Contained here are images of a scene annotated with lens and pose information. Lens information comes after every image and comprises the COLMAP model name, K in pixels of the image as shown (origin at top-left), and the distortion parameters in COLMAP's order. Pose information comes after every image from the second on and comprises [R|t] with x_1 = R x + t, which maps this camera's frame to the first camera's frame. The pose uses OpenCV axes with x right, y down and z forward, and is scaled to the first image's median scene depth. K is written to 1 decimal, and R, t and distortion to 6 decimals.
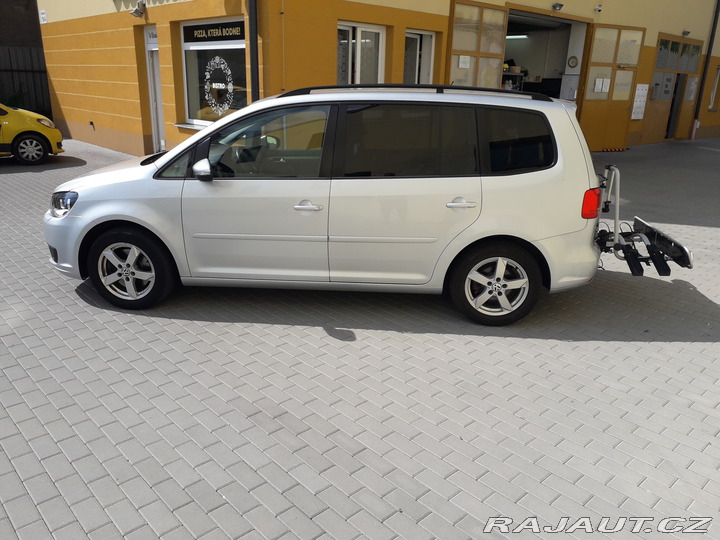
lens RADIAL K [[564.5, 0, 360.0], [0, 564.5, 270.0], [0, 0, 1]] dist [-0.037080, -0.003597]
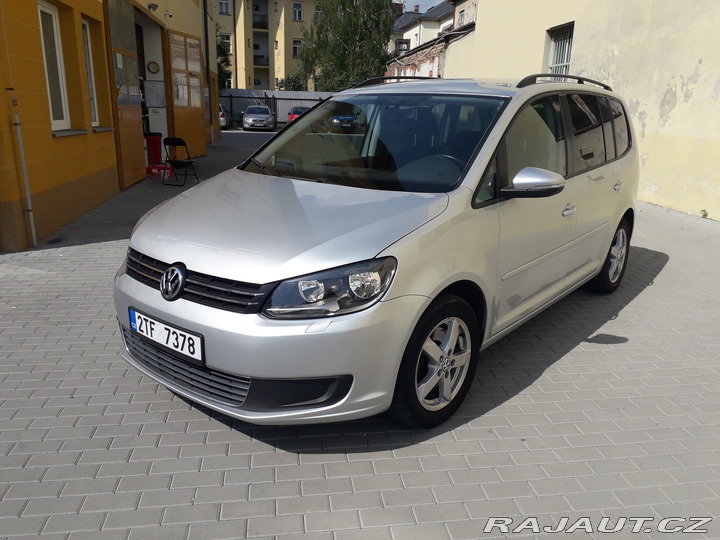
lens RADIAL K [[564.5, 0, 360.0], [0, 564.5, 270.0], [0, 0, 1]] dist [-0.037080, -0.003597]
pose [[0.587241, -0.220056, 0.778924, -0.605455], [0.236473, 0.966992, 0.094908, -0.112470], [-0.774098, 0.128461, 0.619895, 0.456098]]
